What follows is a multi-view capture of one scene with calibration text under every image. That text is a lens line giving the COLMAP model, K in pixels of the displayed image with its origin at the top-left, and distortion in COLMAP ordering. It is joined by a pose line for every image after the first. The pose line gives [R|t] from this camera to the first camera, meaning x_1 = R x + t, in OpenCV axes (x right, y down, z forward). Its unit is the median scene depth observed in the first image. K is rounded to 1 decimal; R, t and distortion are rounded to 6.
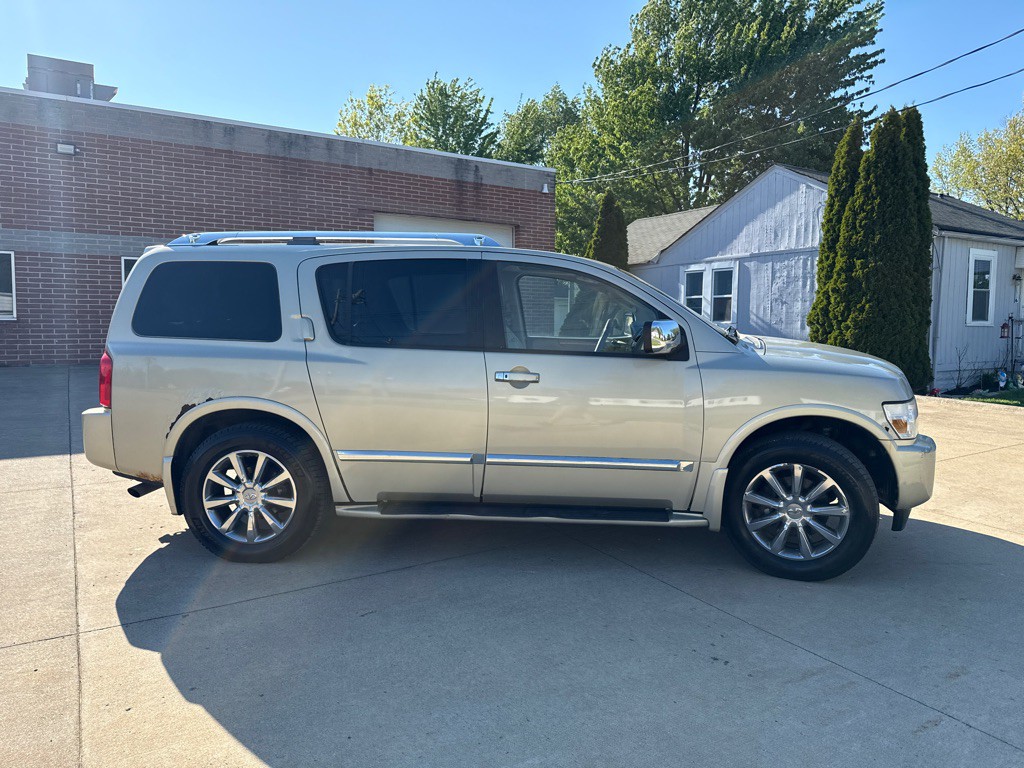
lens RADIAL K [[731.7, 0, 536.5], [0, 731.7, 386.9], [0, 0, 1]] dist [-0.025033, -0.001278]
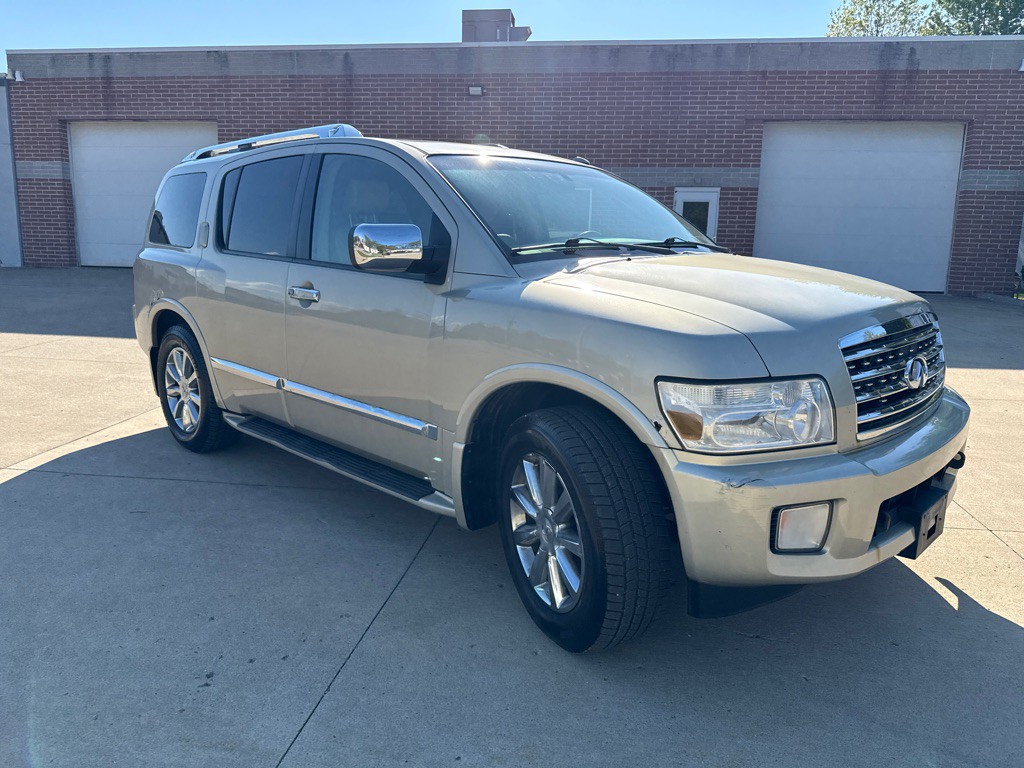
lens RADIAL K [[726.8, 0, 550.6], [0, 726.8, 389.9], [0, 0, 1]] dist [0.016510, -0.013171]
pose [[0.746899, 0.135265, -0.651034, 0.245086], [-0.070907, 0.989710, 0.124282, -0.009669], [0.661146, -0.046663, 0.748805, 0.173722]]
